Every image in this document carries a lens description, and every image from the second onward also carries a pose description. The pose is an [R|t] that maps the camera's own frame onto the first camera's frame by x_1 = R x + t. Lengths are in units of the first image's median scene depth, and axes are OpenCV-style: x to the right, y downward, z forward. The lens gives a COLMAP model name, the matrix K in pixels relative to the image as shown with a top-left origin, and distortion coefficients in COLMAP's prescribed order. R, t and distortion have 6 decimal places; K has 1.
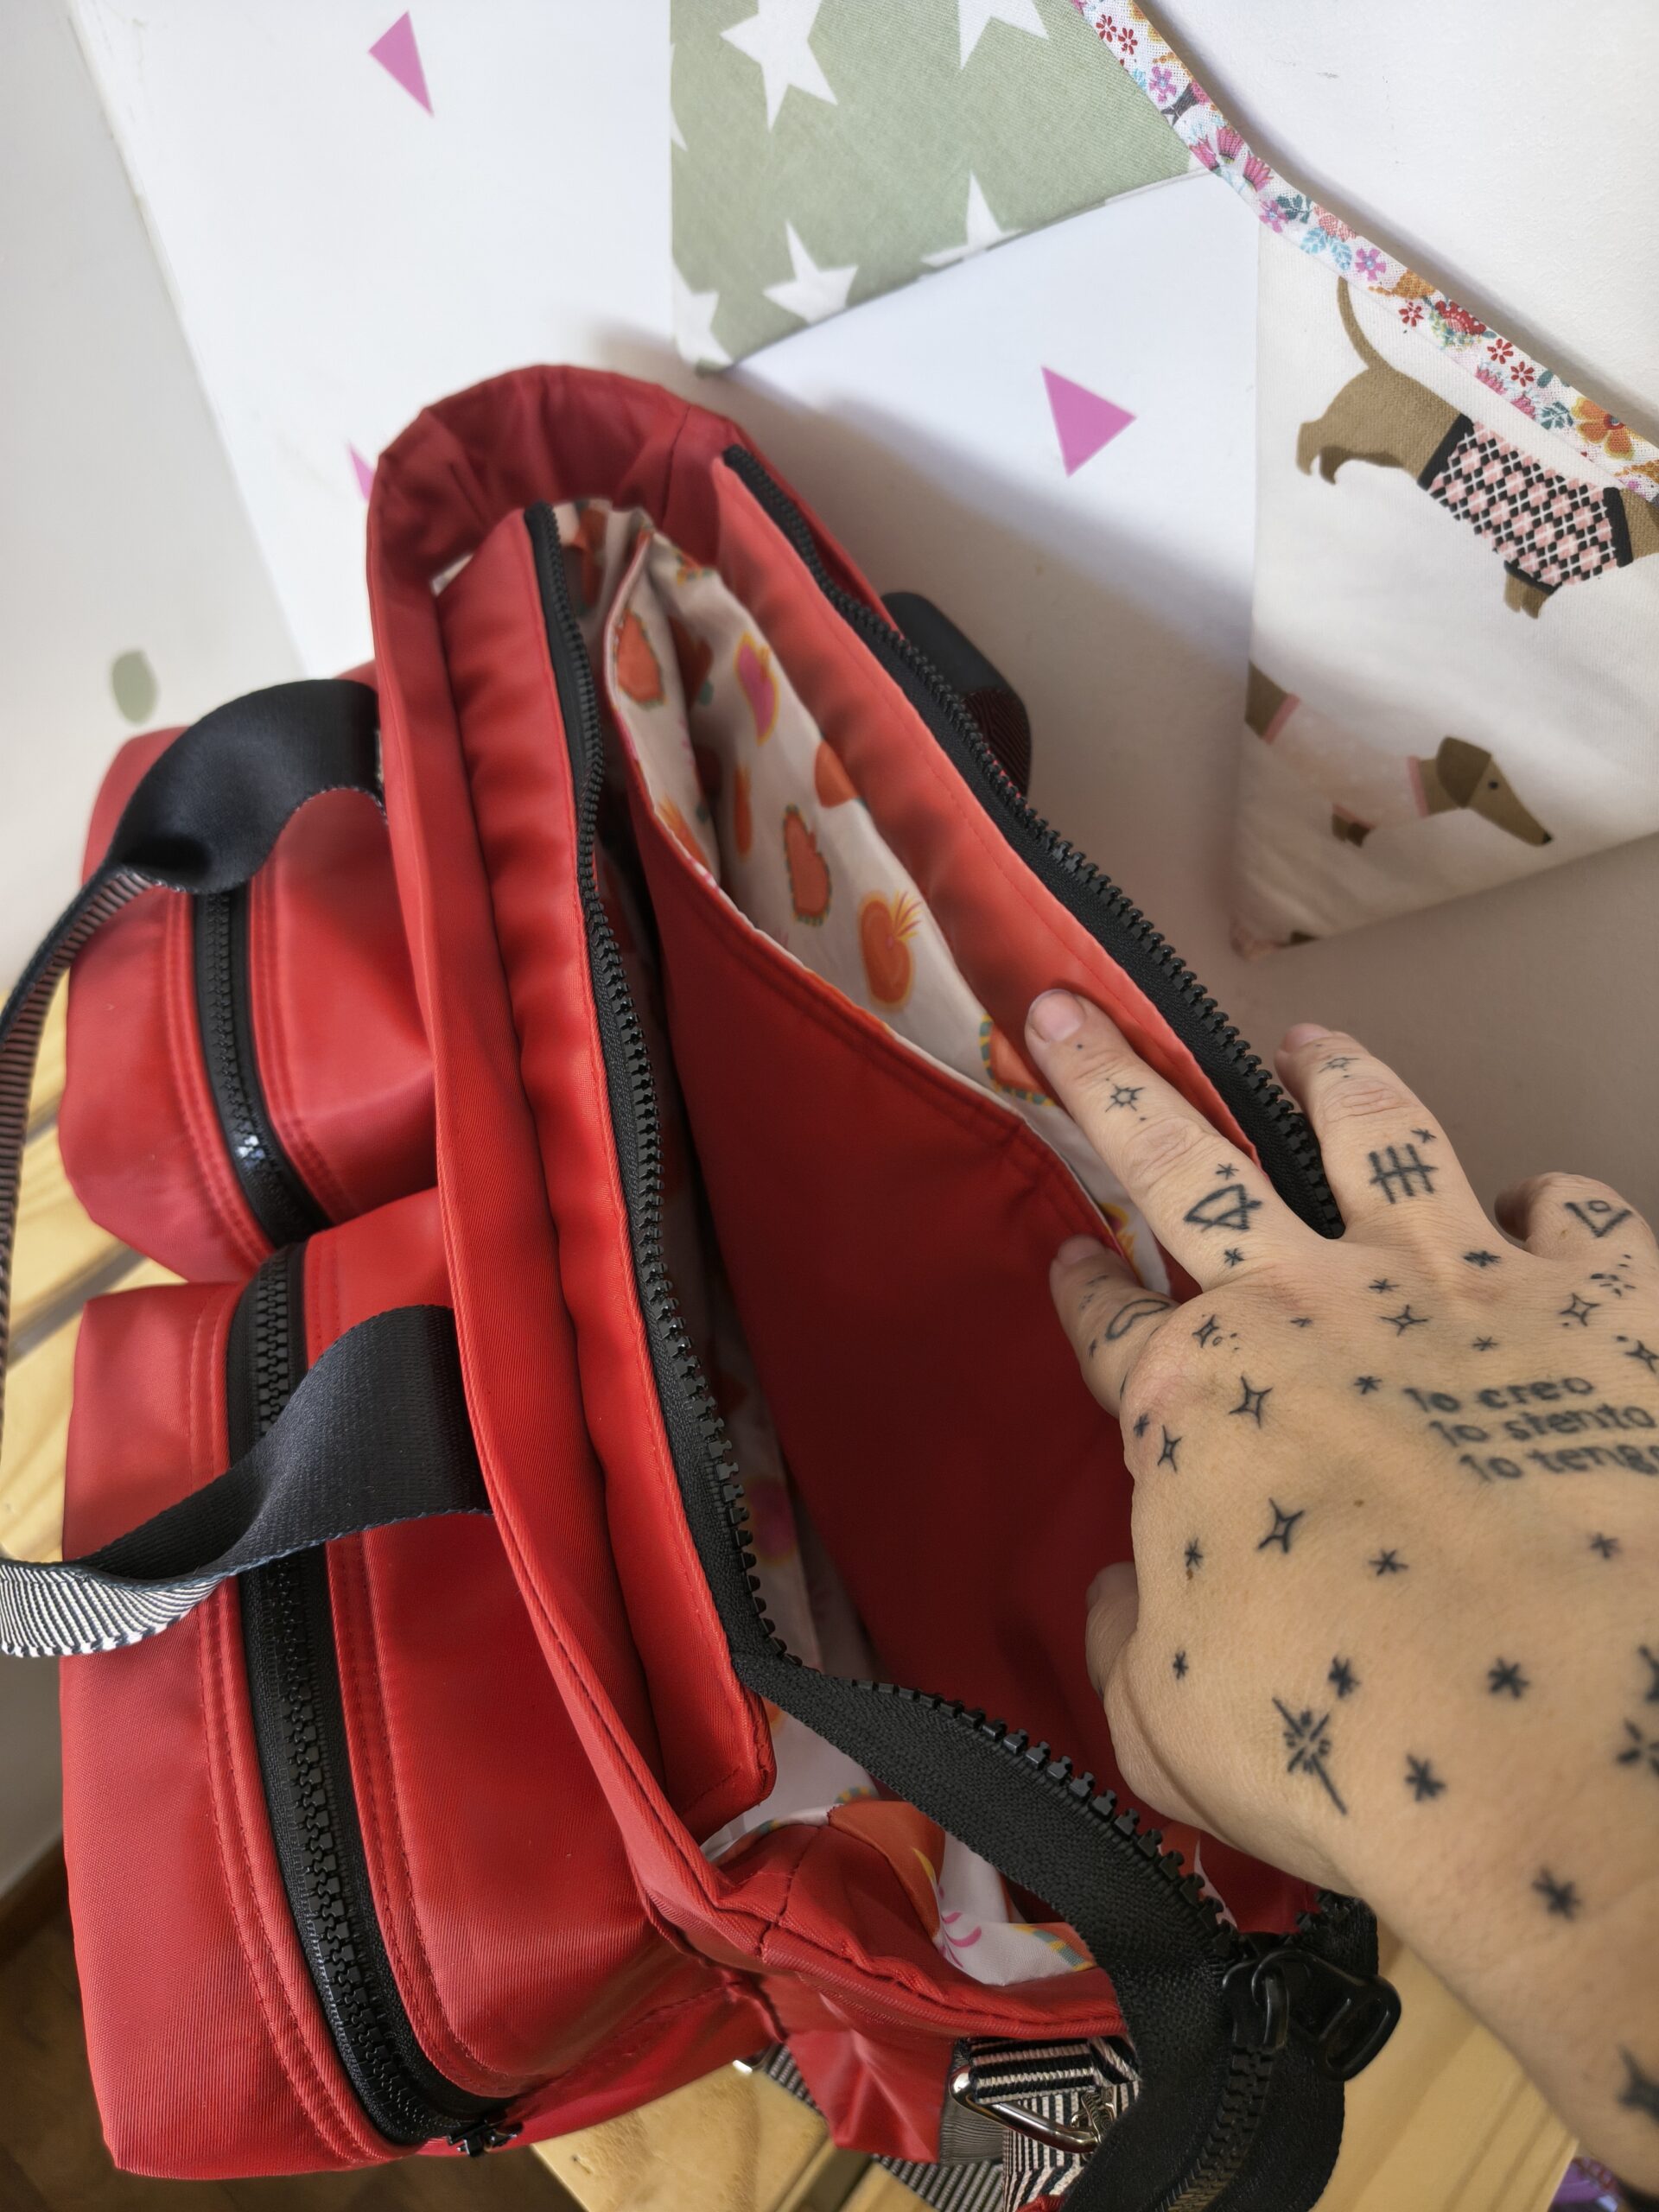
lens RADIAL K [[1690.3, 0, 856.5], [0, 1690.3, 1103.9], [0, 0, 1]] dist [-0.036354, -0.008195]
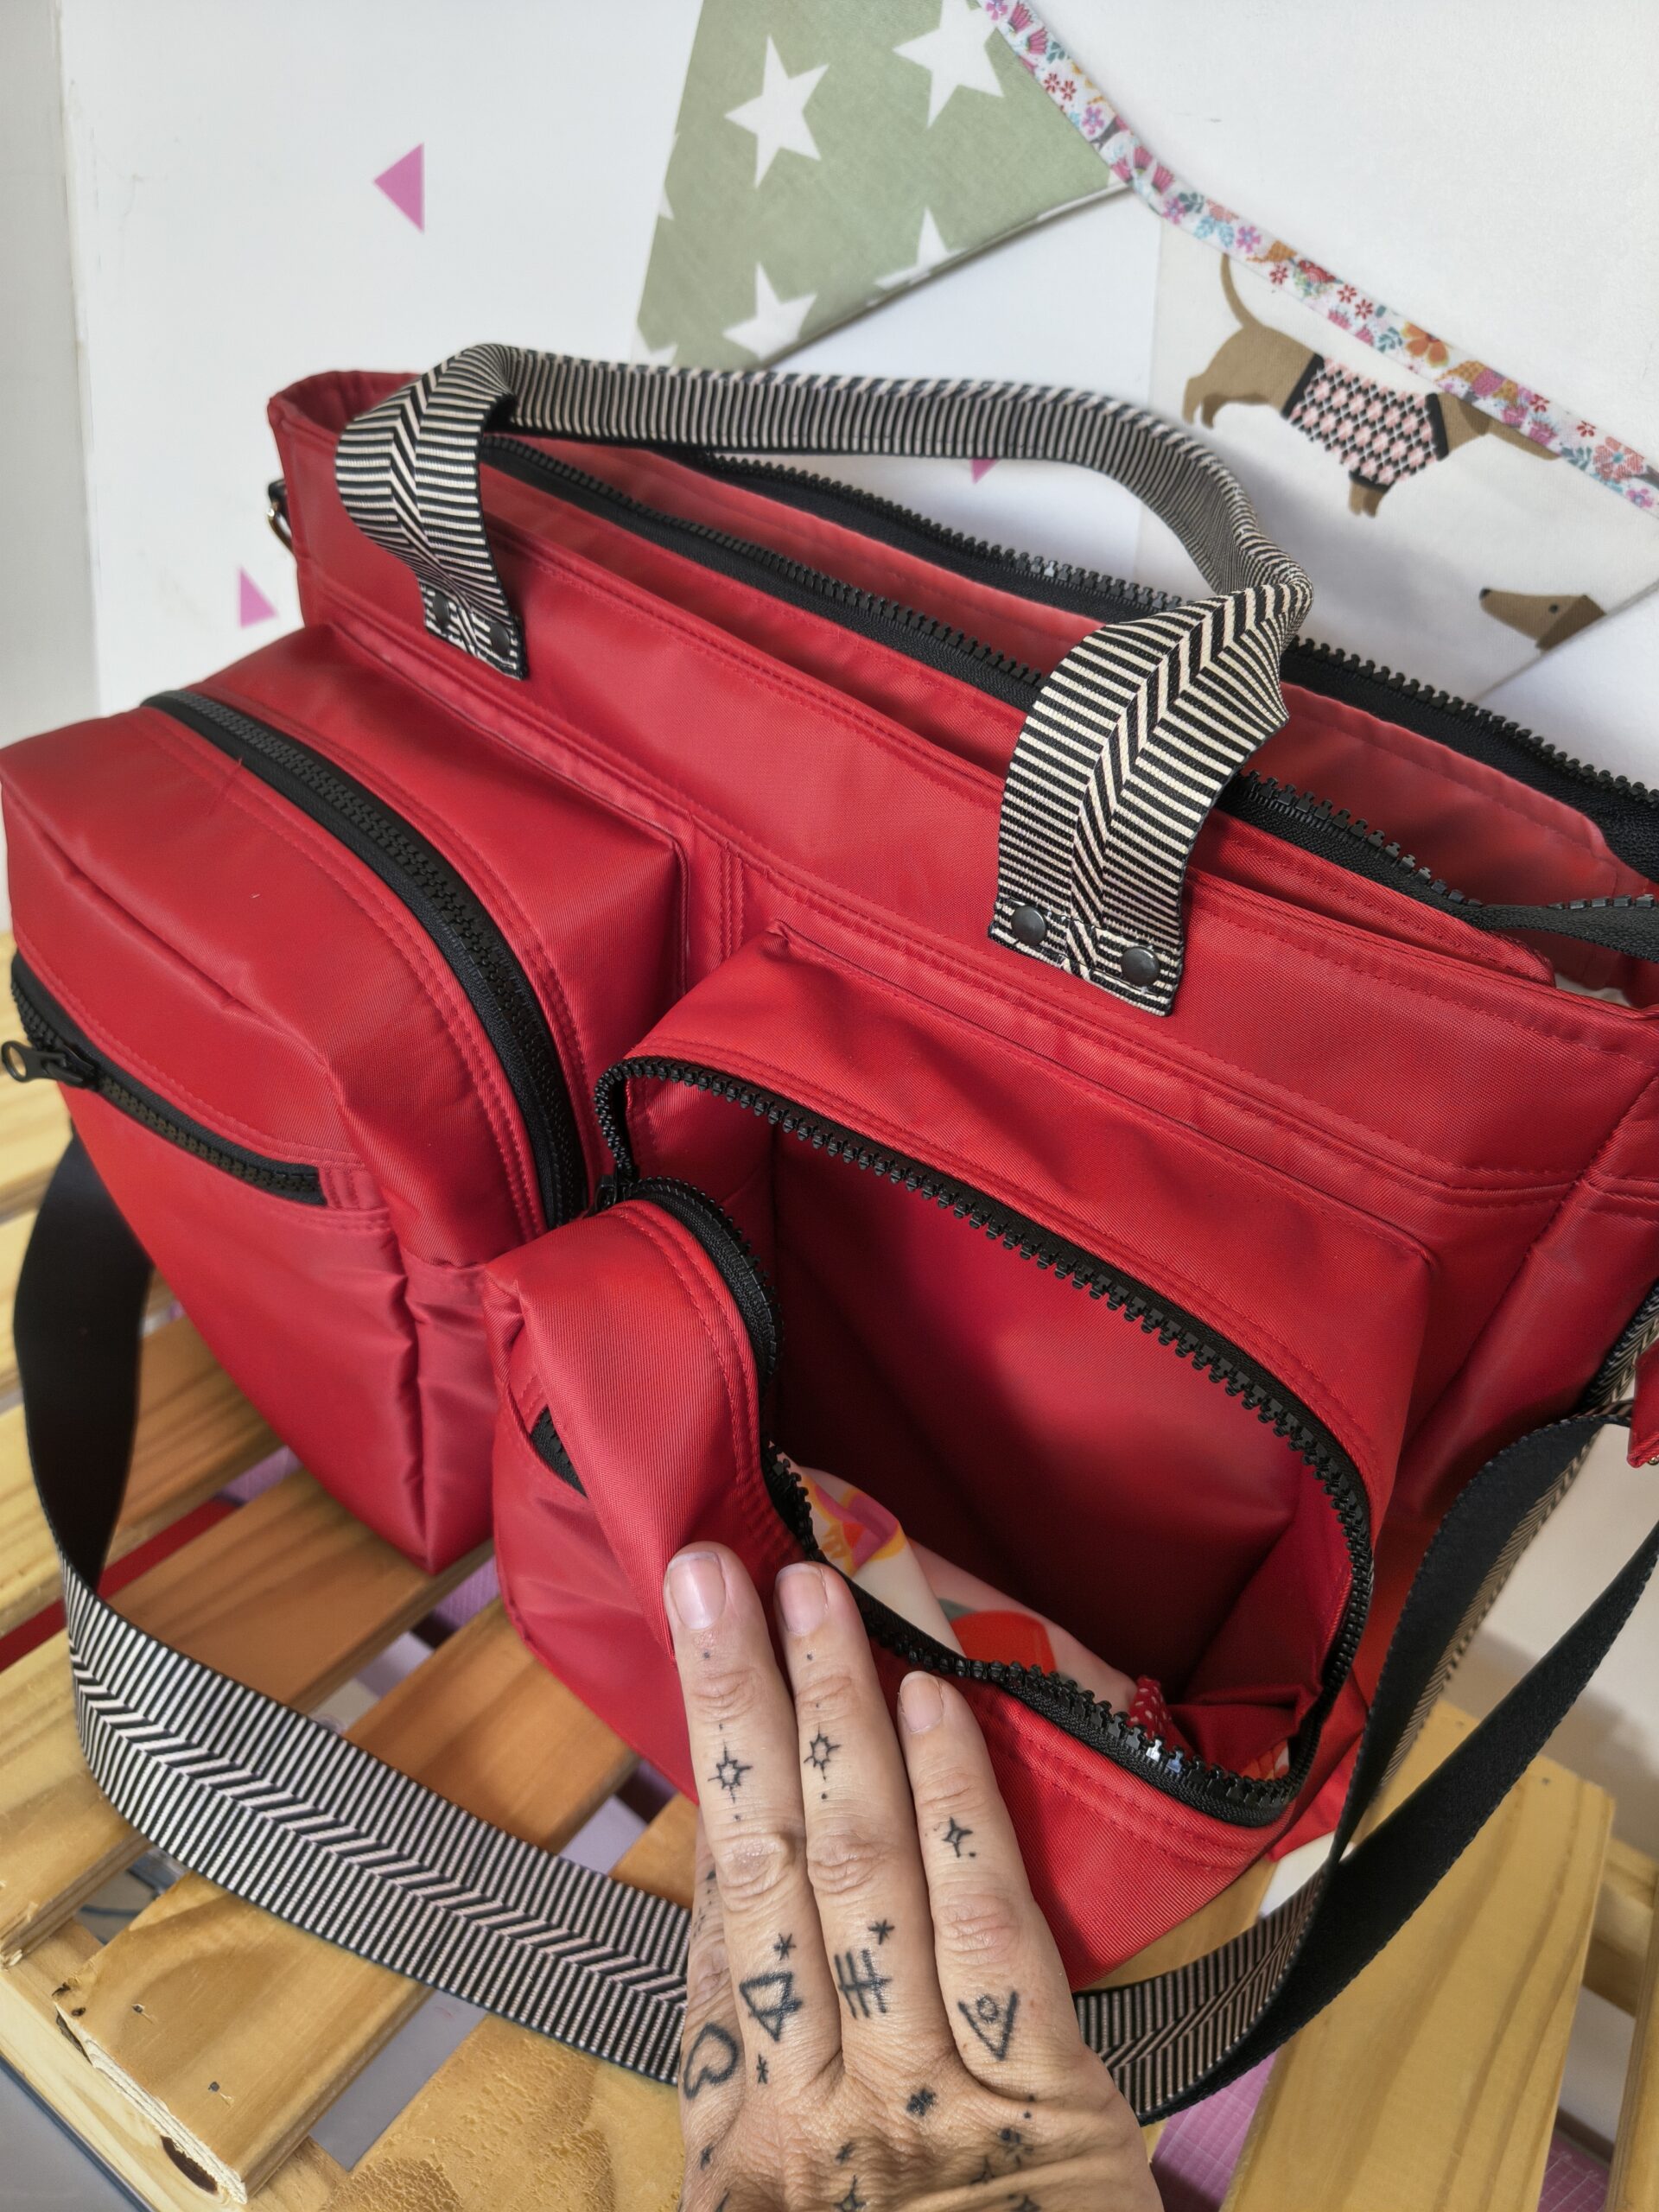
lens RADIAL K [[1690.3, 0, 873.2], [0, 1690.3, 1158.8], [0, 0, 1]] dist [-0.036354, -0.008195]
pose [[0.968246, 0.084301, 0.235356, -0.813751], [0.013333, 0.922678, -0.385340, 2.362035], [-0.249642, 0.376242, 0.892256, 0.507748]]
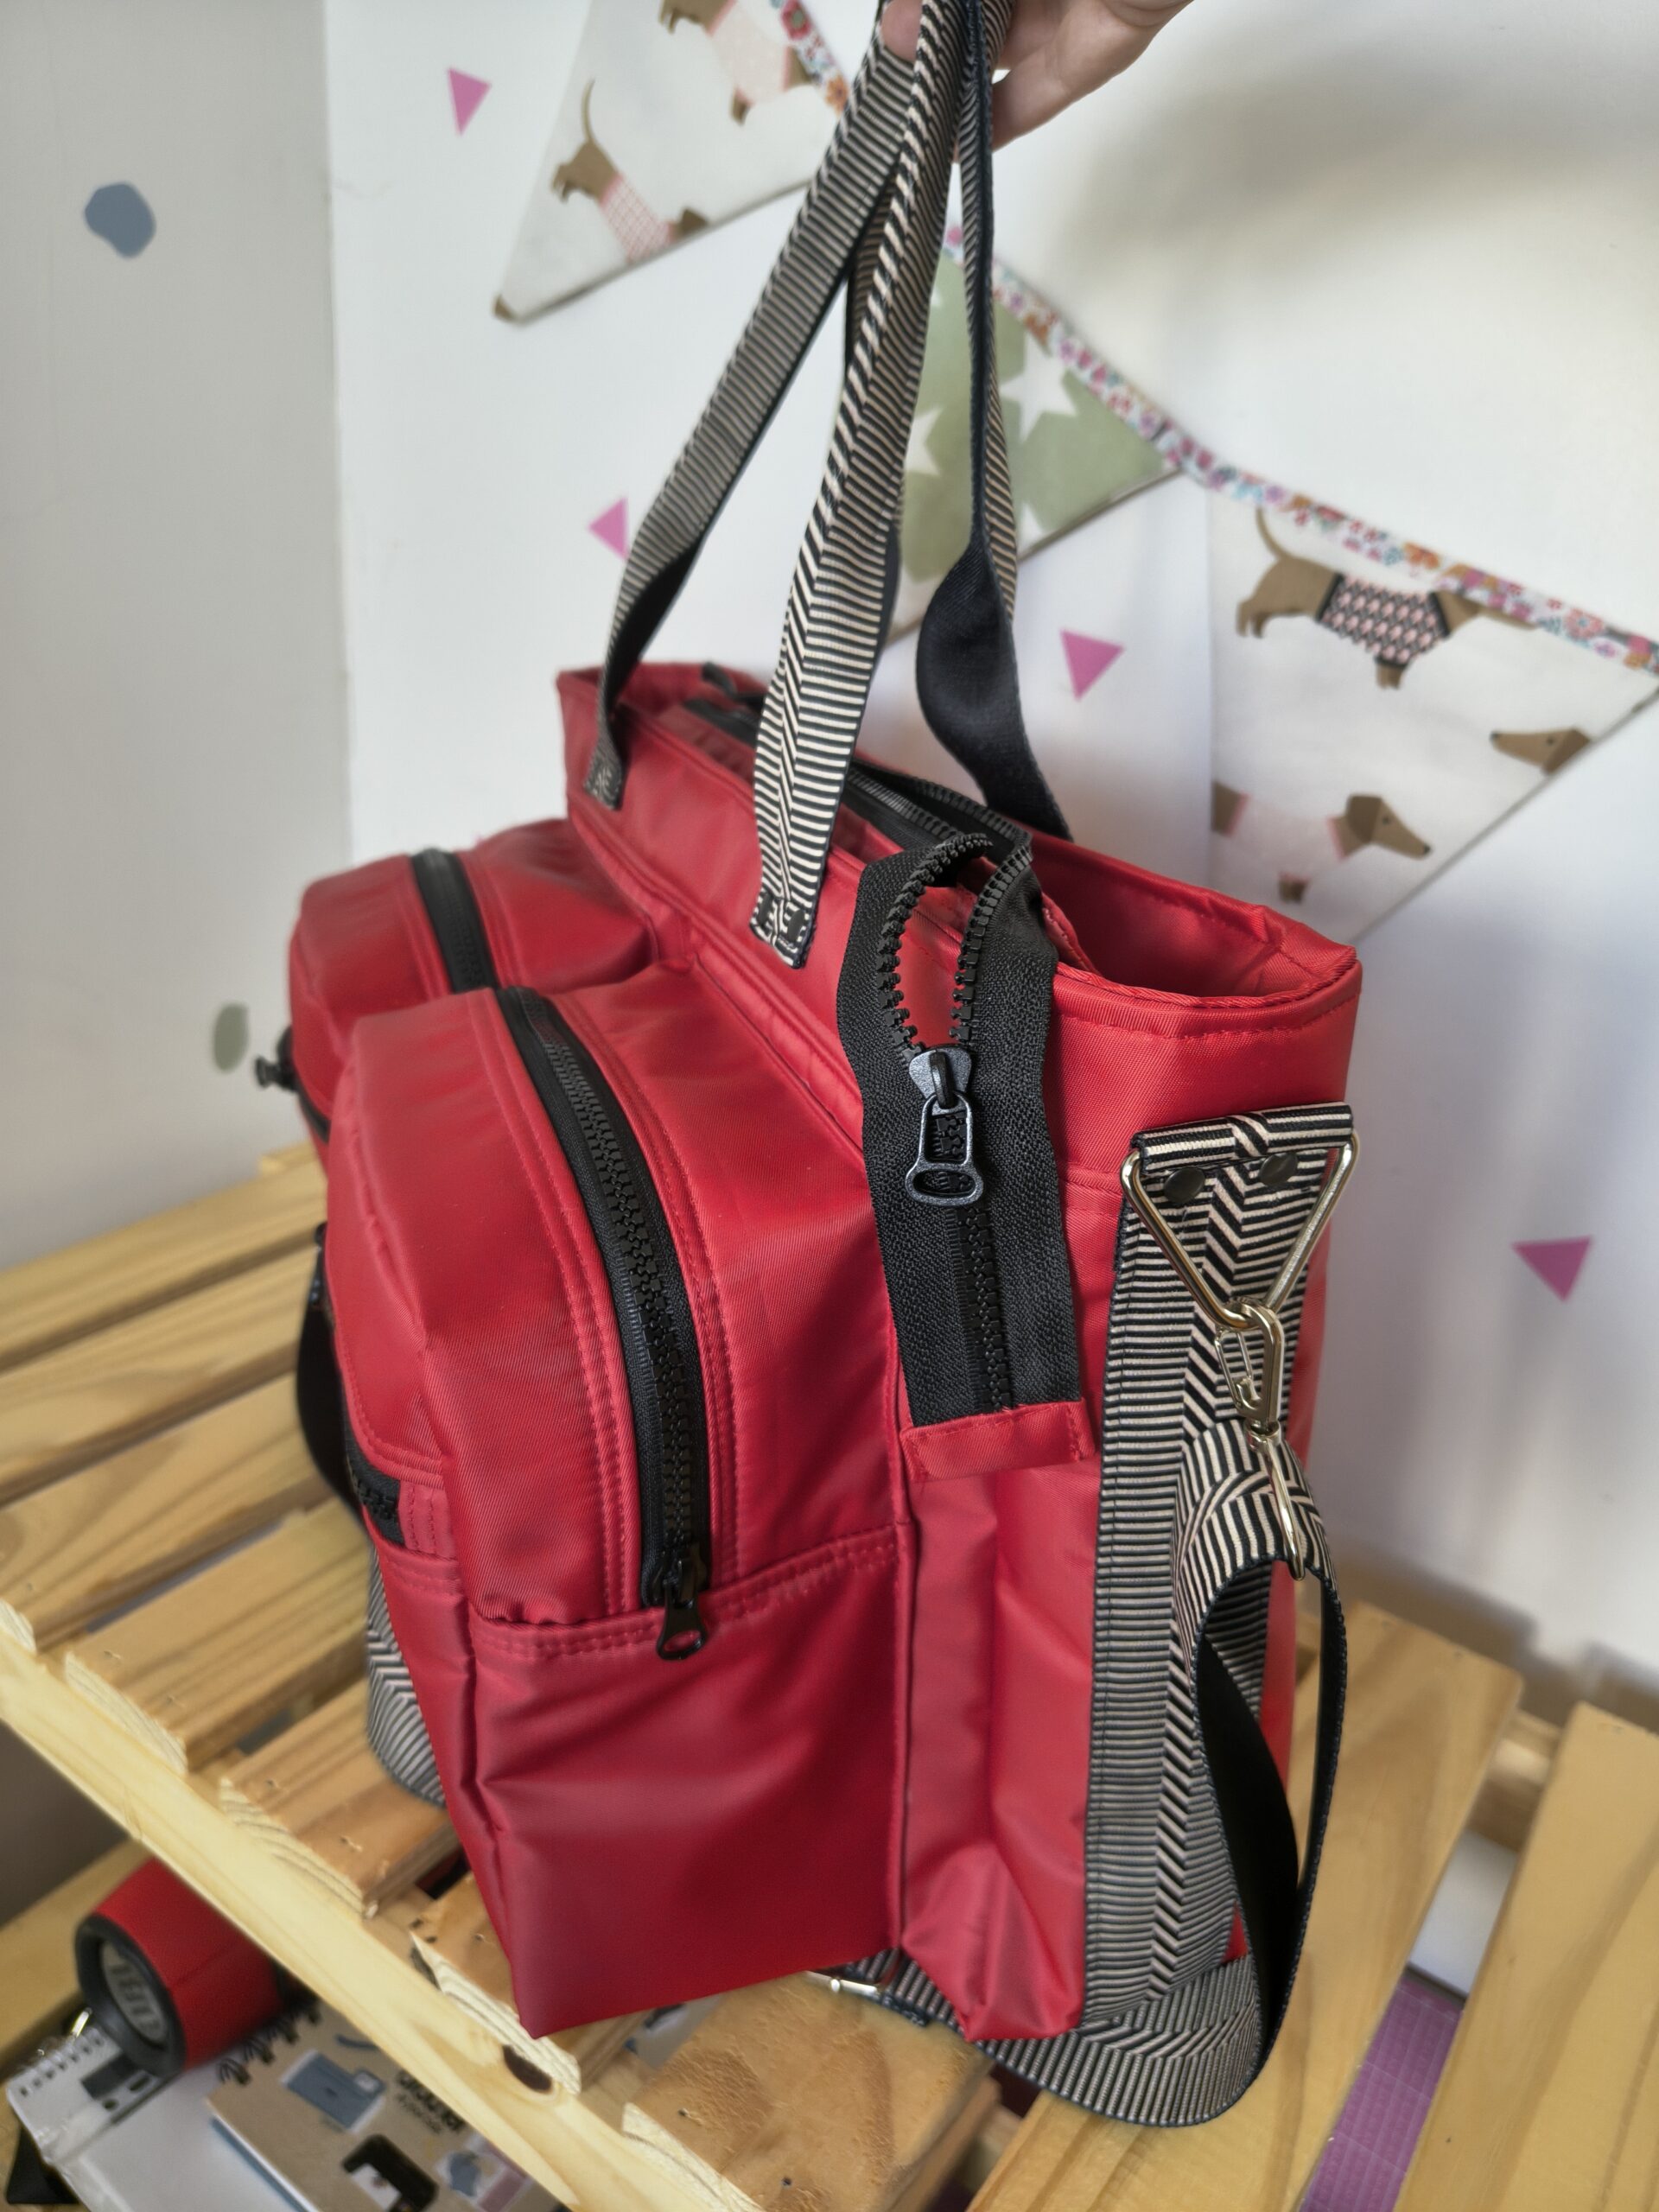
lens RADIAL K [[1690.3, 0, 854.2], [0, 1690.3, 1122.3], [0, 0, 1]] dist [-0.036354, -0.008195]
pose [[0.989327, 0.055538, 0.134710, -1.125110], [0.028958, 0.831129, -0.555325, 3.430605], [-0.142803, 0.553299, 0.820651, -0.085811]]
